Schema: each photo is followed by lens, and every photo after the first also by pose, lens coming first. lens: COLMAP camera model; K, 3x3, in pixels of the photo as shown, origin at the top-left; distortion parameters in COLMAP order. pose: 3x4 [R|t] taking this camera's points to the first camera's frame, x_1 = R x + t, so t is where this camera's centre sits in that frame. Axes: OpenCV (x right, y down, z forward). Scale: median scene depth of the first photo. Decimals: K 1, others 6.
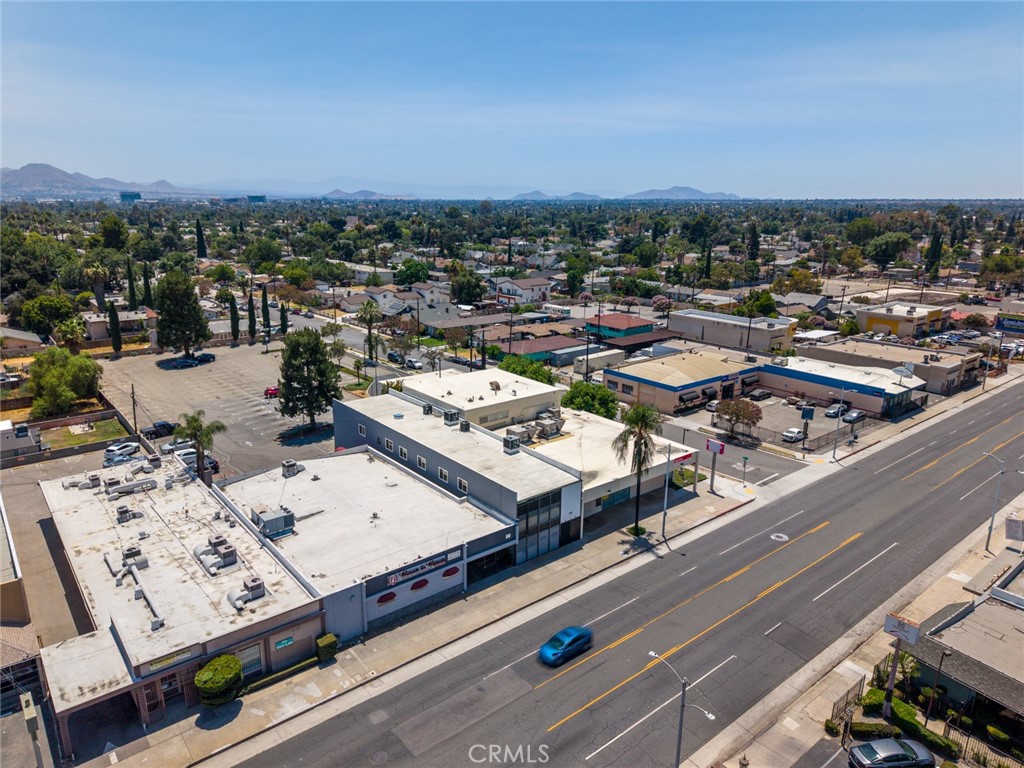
lens RADIAL K [[683.7, 0, 511.2], [0, 683.7, 386.2], [0, 0, 1]] dist [0.034113, -0.033493]
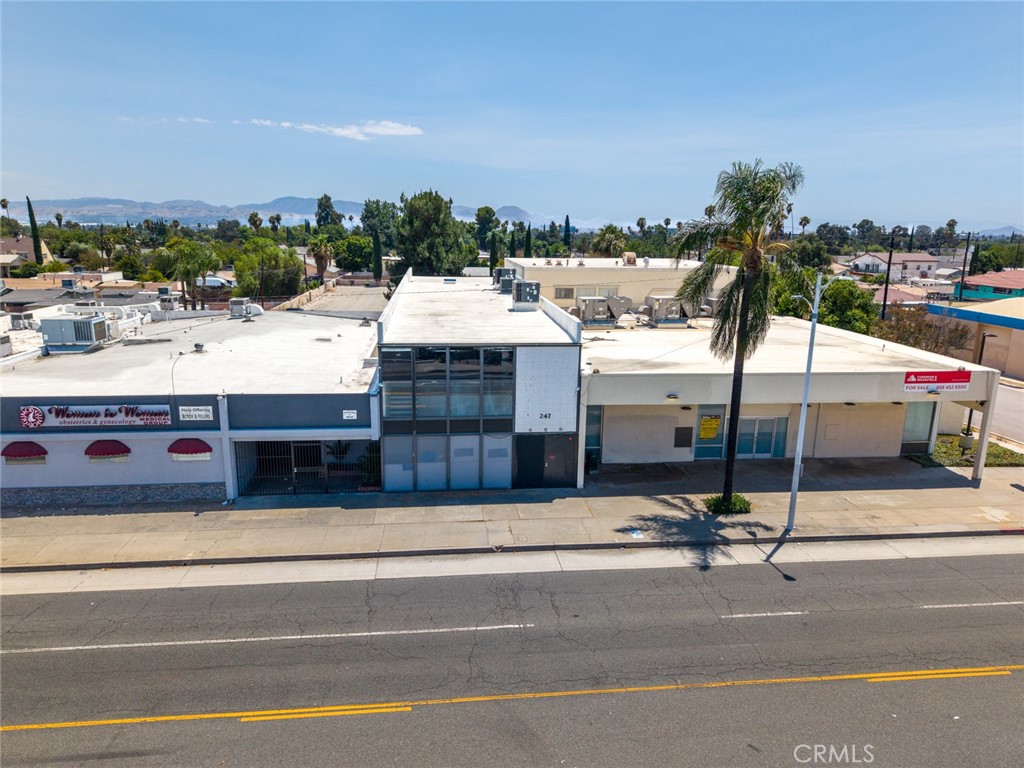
lens RADIAL K [[683.7, 0, 511.2], [0, 683.7, 386.2], [0, 0, 1]] dist [0.034113, -0.033493]
pose [[0.837436, 0.123665, -0.532361, 0.290562], [-0.150527, 0.988580, -0.007145, 0.169320], [0.525398, 0.086118, 0.846487, 0.605064]]
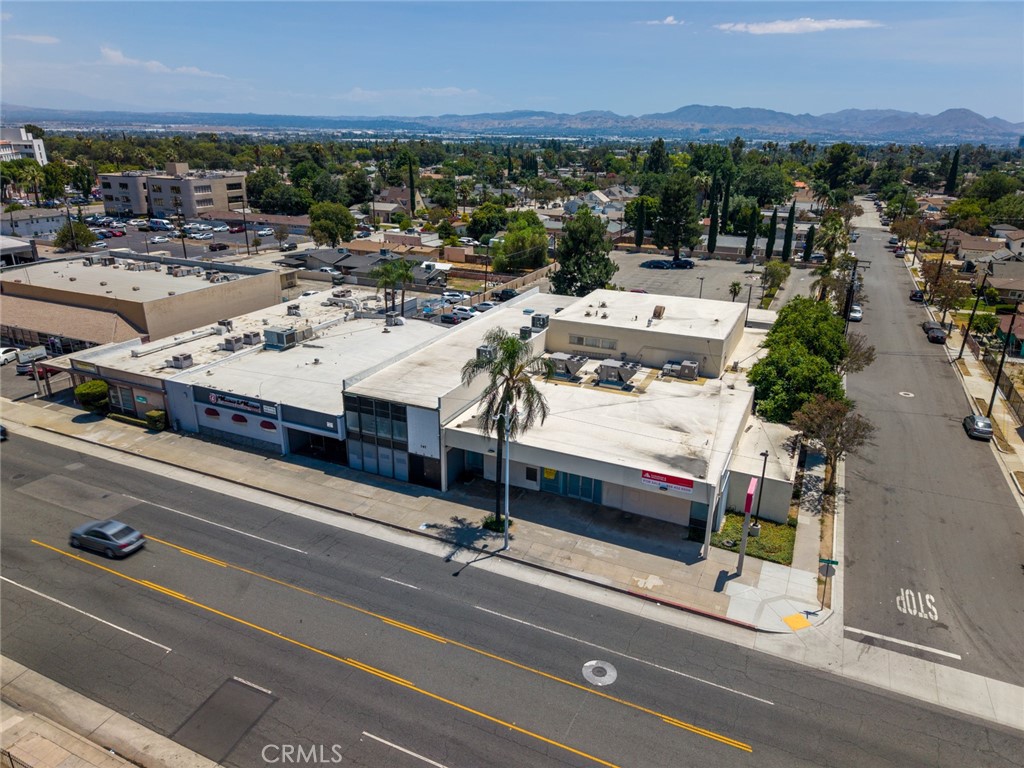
lens RADIAL K [[683.7, 0, 511.2], [0, 683.7, 386.2], [0, 0, 1]] dist [0.034113, -0.033493]
pose [[0.432666, 0.307496, -0.847494, 0.718137], [-0.246818, 0.944523, 0.216695, -0.058639], [0.867111, 0.115420, 0.484559, 0.700160]]
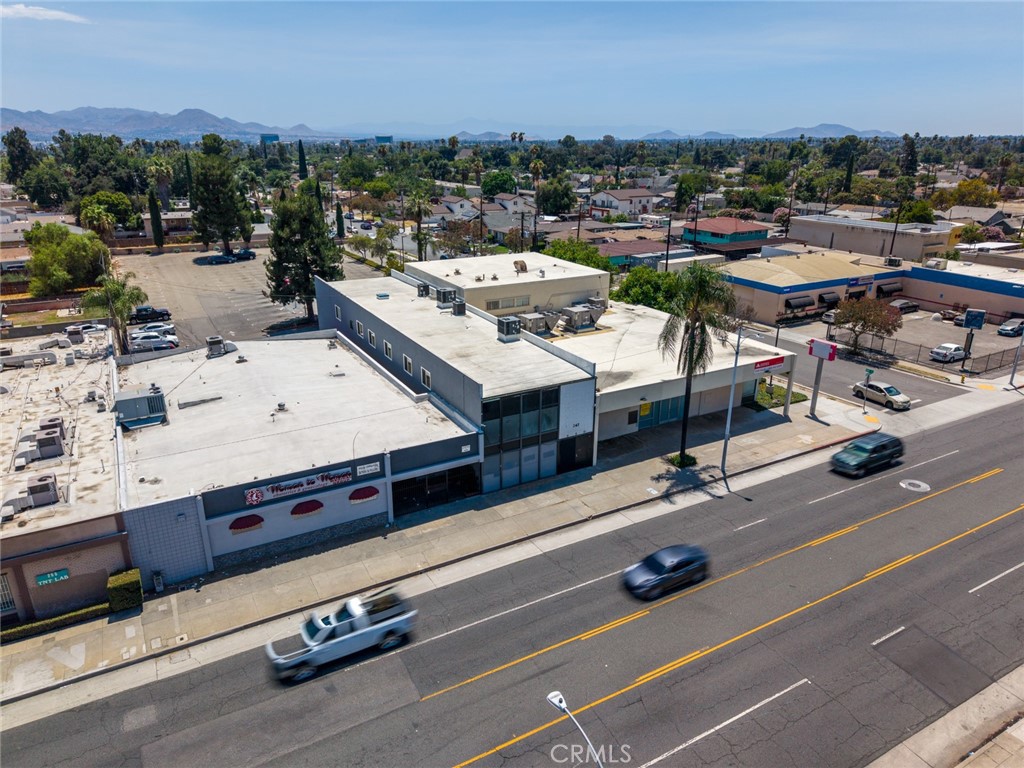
lens RADIAL K [[683.7, 0, 511.2], [0, 683.7, 386.2], [0, 0, 1]] dist [0.034113, -0.033493]
pose [[0.984798, 0.051915, -0.165762, 0.129507], [-0.038982, 0.996005, 0.080343, 0.094759], [0.169271, -0.072660, 0.982888, 0.332004]]
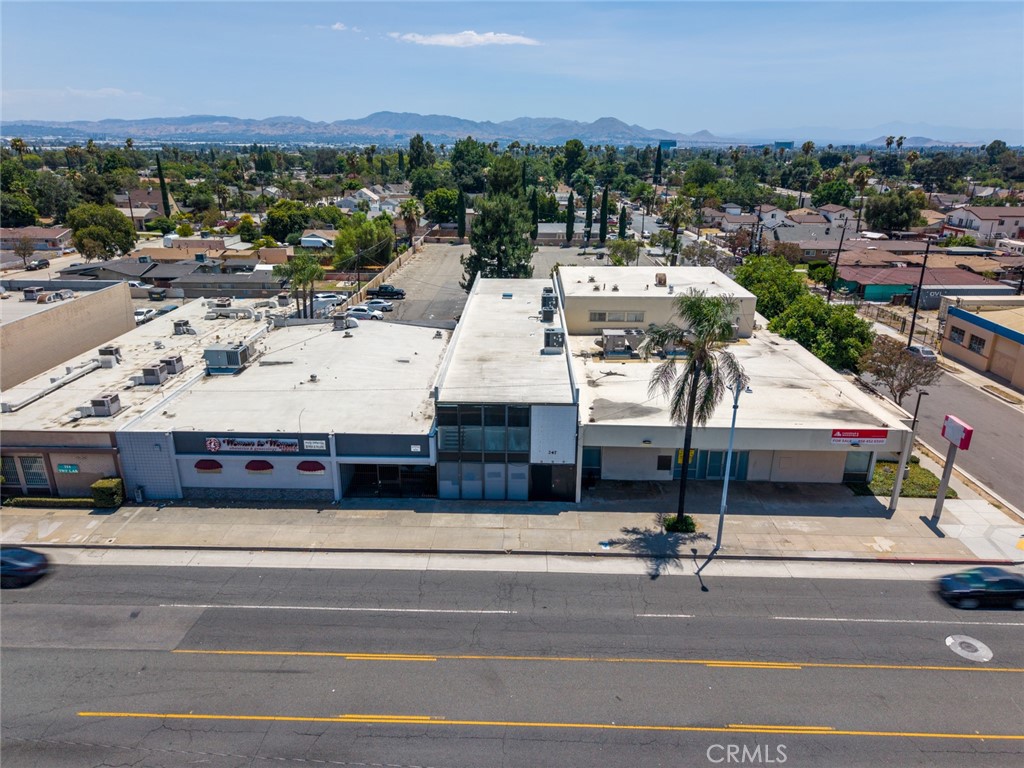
lens RADIAL K [[683.7, 0, 511.2], [0, 683.7, 386.2], [0, 0, 1]] dist [0.034113, -0.033493]
pose [[0.757645, 0.212940, -0.616953, 0.410082], [-0.170996, 0.977023, 0.127227, 0.056149], [0.629869, 0.009104, 0.776648, 0.494769]]
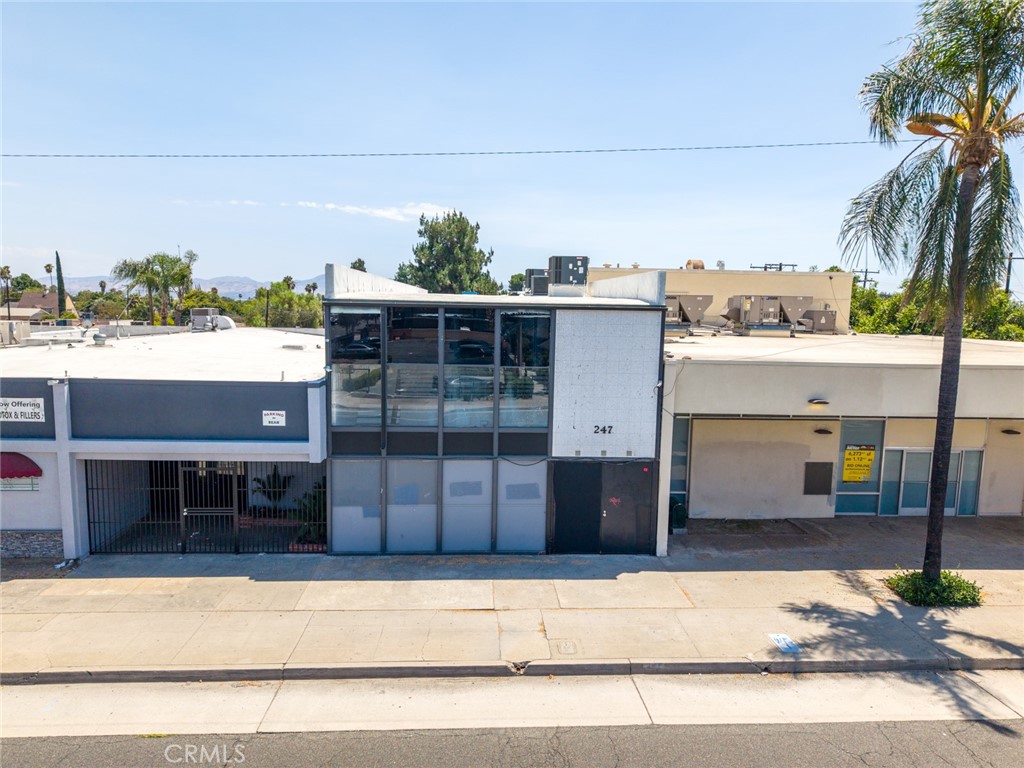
lens RADIAL K [[683.7, 0, 511.2], [0, 683.7, 386.2], [0, 0, 1]] dist [0.034113, -0.033493]
pose [[0.809949, 0.074656, -0.581729, 0.203598], [-0.166434, 0.980348, -0.105915, 0.198177], [0.562389, 0.182605, 0.806457, 0.749771]]
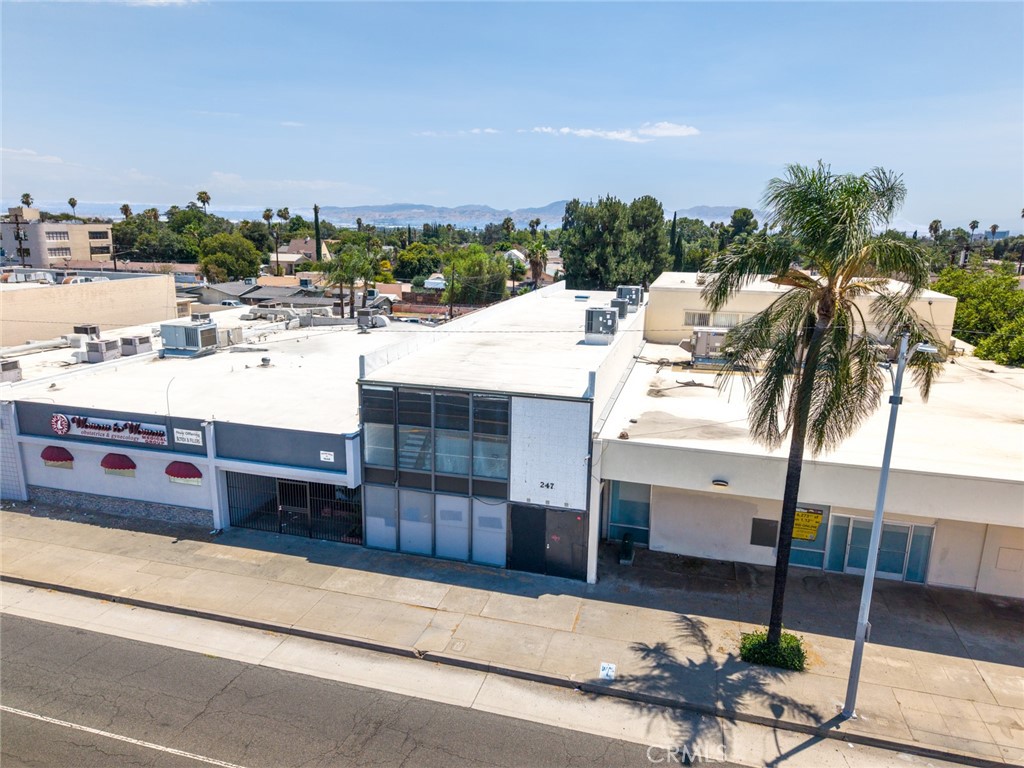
lens RADIAL K [[683.7, 0, 511.2], [0, 683.7, 386.2], [0, 0, 1]] dist [0.034113, -0.033493]
pose [[0.577217, 0.184883, -0.795386, 0.333691], [-0.227933, 0.971797, 0.060477, 0.117368], [0.784135, 0.146386, 0.603079, 0.752337]]
